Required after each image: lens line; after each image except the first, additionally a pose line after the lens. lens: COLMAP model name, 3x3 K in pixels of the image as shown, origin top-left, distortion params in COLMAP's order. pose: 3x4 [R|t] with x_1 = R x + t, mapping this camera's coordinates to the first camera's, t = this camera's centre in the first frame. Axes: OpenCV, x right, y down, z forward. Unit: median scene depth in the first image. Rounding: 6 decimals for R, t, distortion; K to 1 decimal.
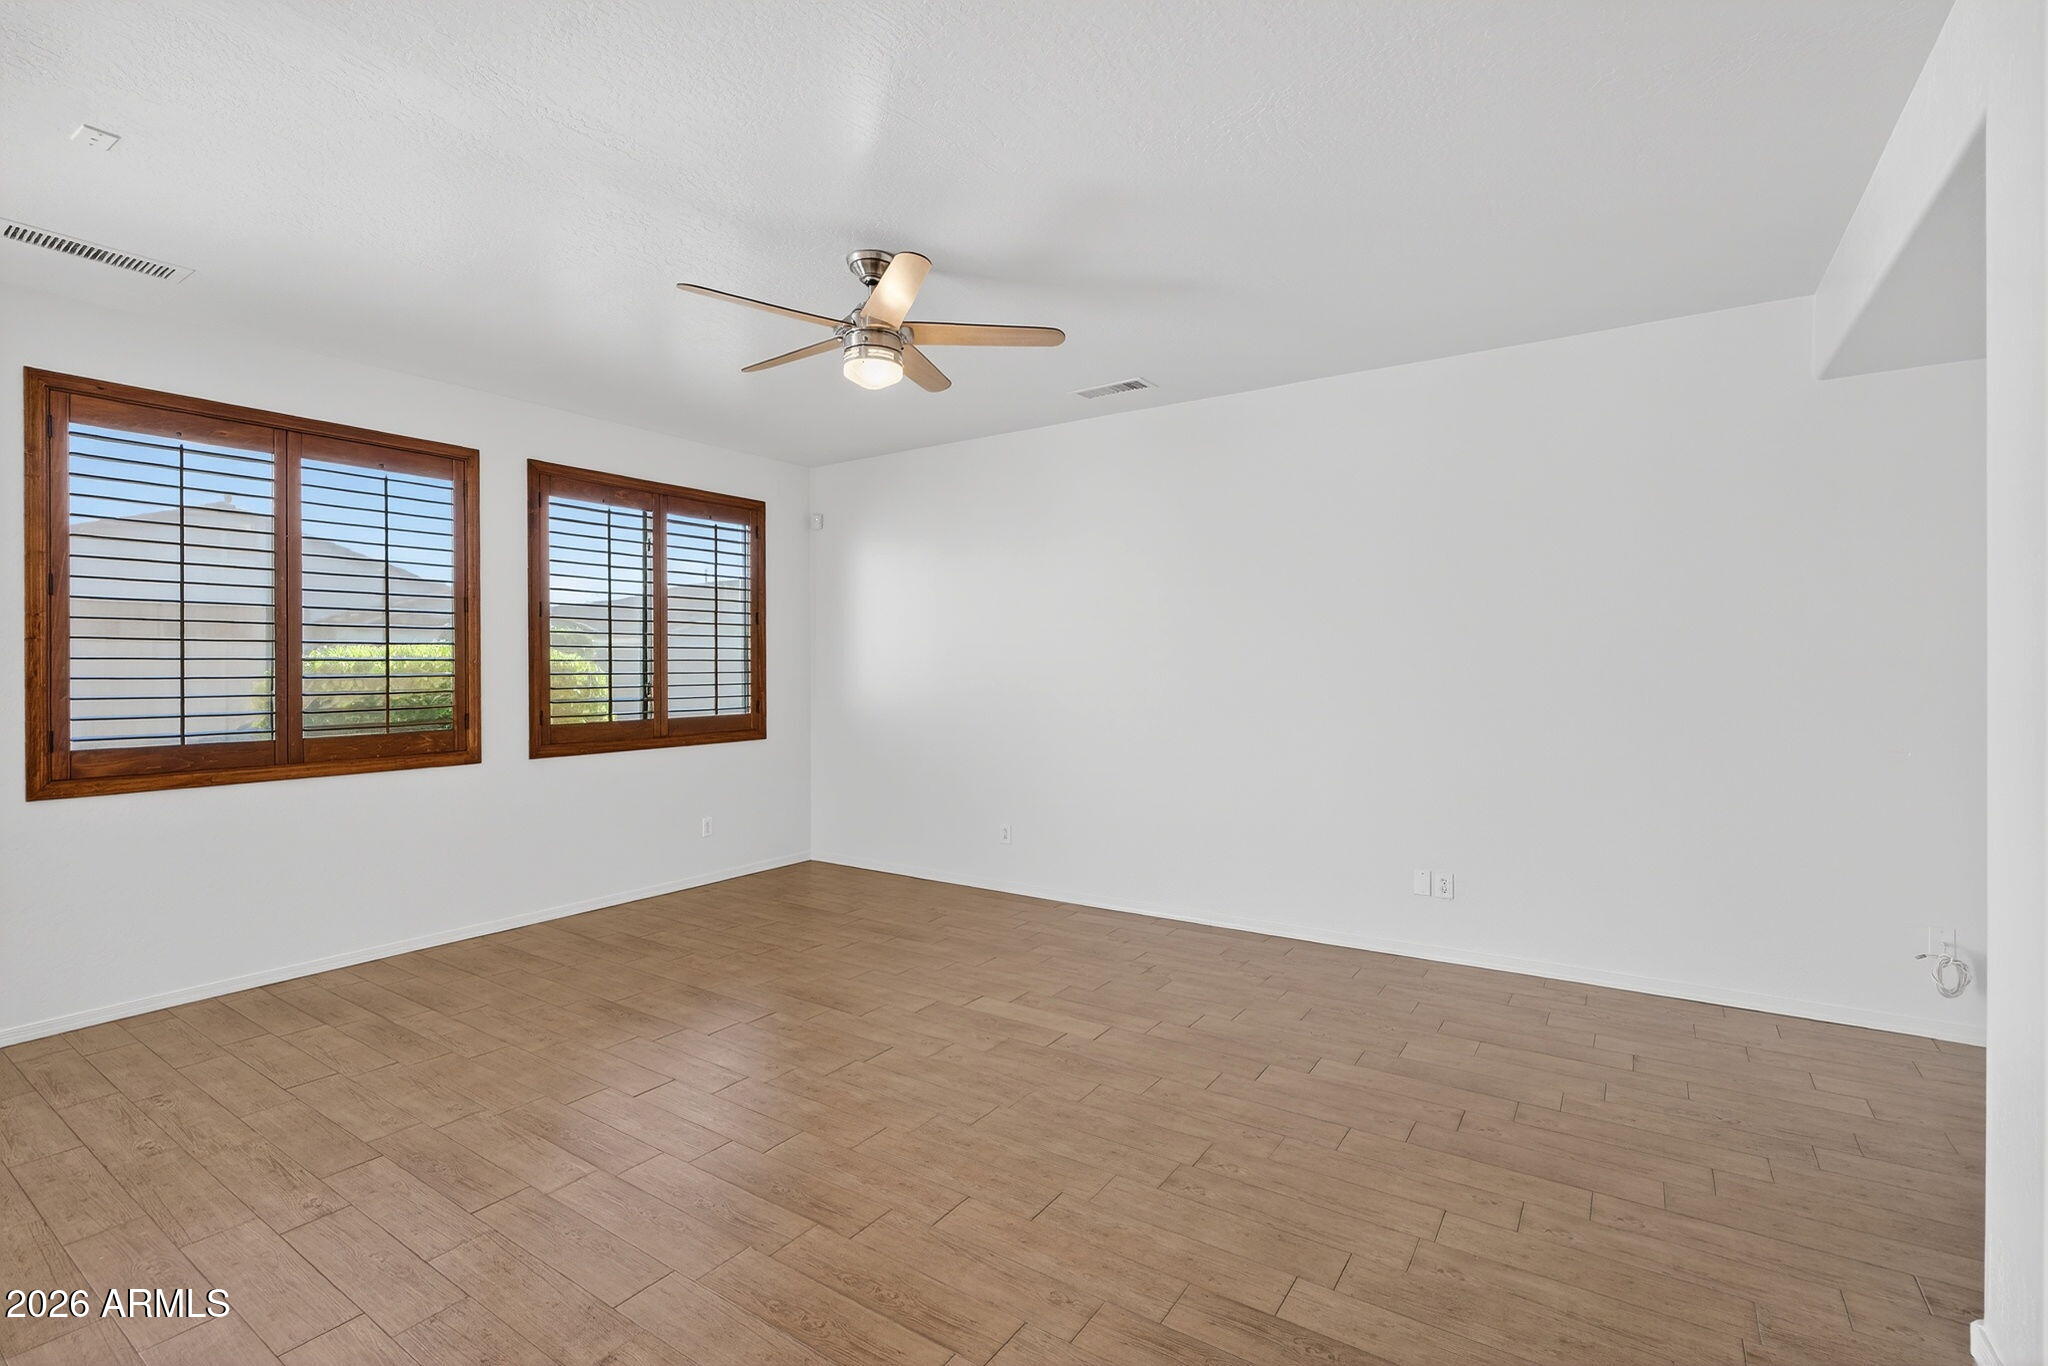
lens RADIAL K [[933.3, 0, 991.2], [0, 933.3, 660.4], [0, 0, 1]] dist [0.003346, -0.000855]
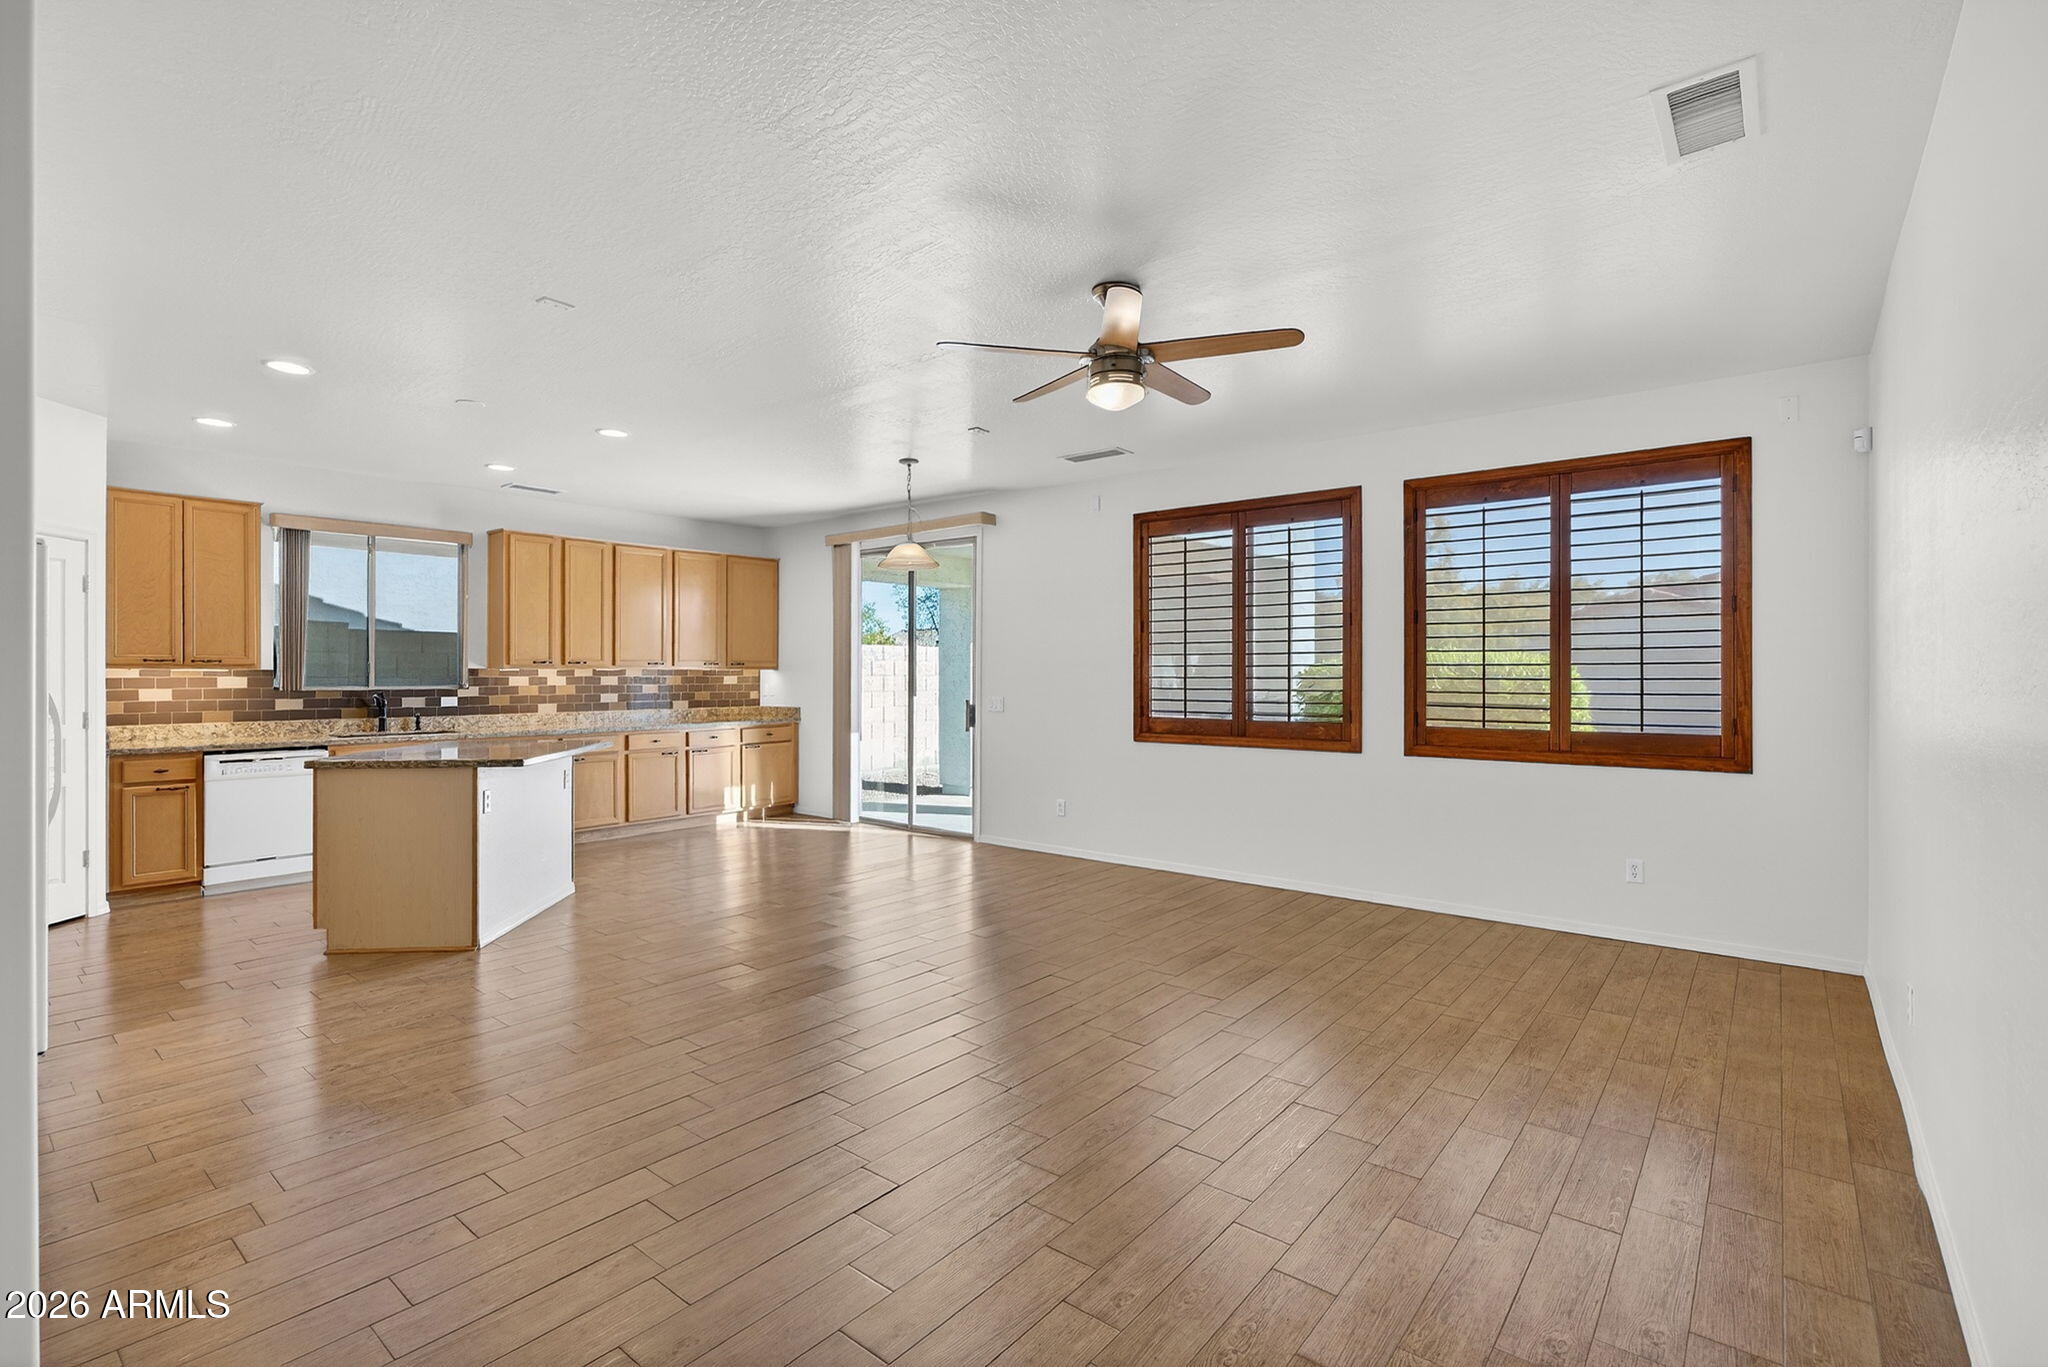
lens RADIAL K [[933.3, 0, 1051.8], [0, 933.3, 681.7], [0, 0, 1]] dist [0.003346, -0.000855]
pose [[-0.044271, 0.018273, -0.998852, 0.649539], [0.011322, 0.999778, 0.017788, -0.005538], [0.998955, -0.010522, -0.044468, 0.669135]]
